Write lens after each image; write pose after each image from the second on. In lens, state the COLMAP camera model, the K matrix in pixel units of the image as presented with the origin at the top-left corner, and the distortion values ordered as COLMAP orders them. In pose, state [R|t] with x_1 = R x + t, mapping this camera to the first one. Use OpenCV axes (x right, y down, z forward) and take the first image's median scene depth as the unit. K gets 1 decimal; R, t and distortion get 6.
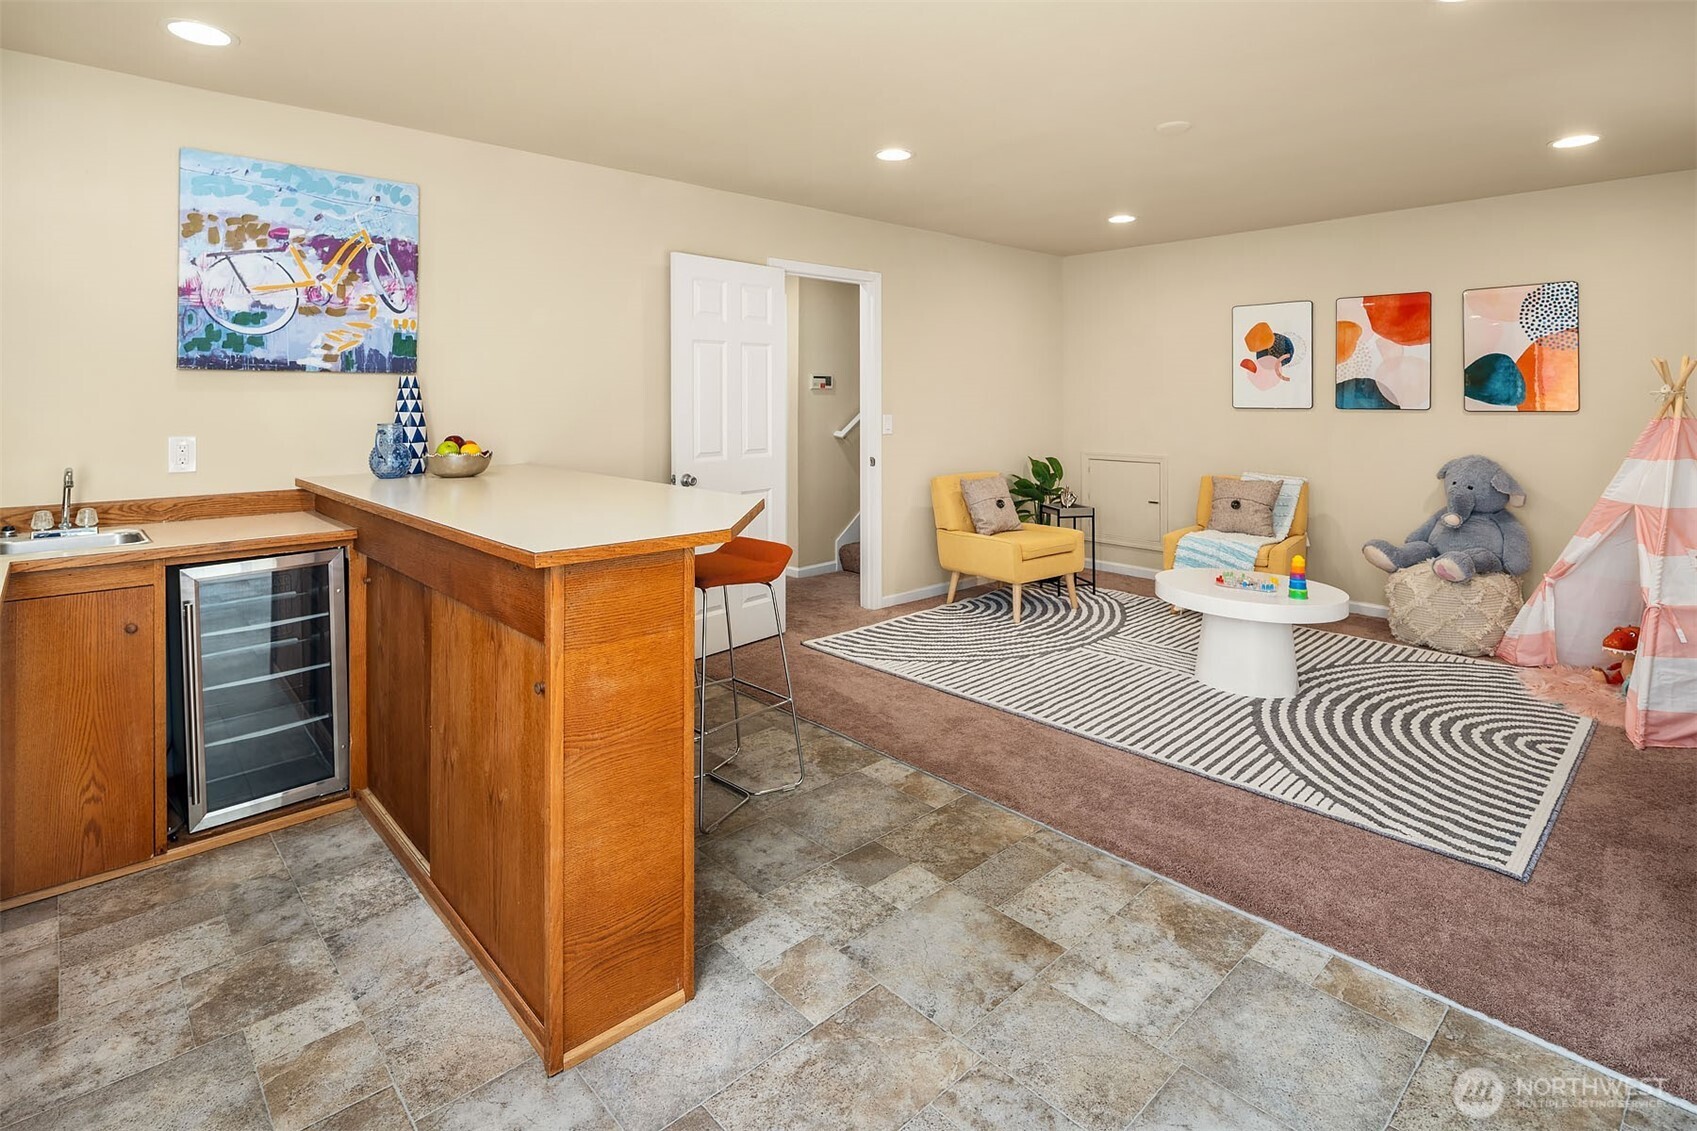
lens RADIAL K [[842.4, 0, 839.6], [0, 842.4, 562.7], [0, 0, 1]] dist [0.004848, -0.002808]
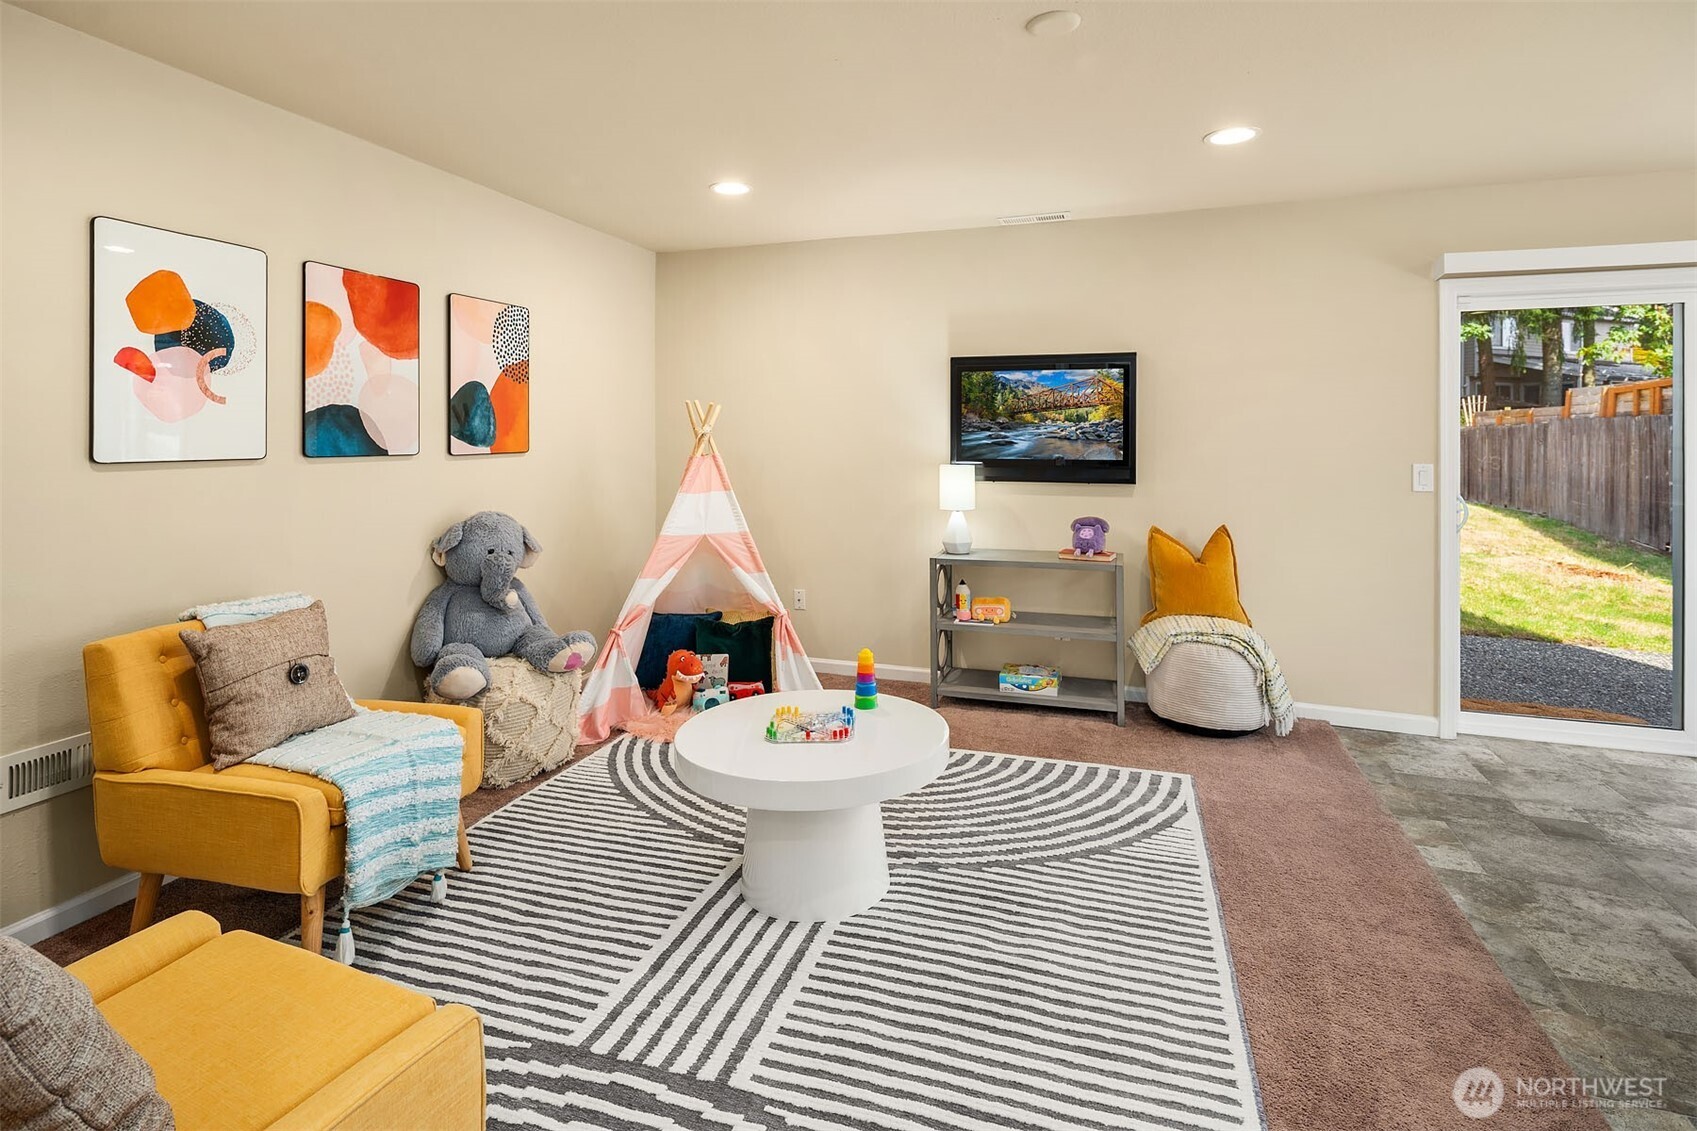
lens RADIAL K [[842.4, 0, 856.3], [0, 842.4, 455.1], [0, 0, 1]] dist [0.004848, -0.002808]
pose [[-0.483819, -0.022816, 0.874871, -0.068499], [0.164672, 0.979431, 0.116609, -0.201059], [-0.859536, 0.200485, -0.470110, 1.011247]]
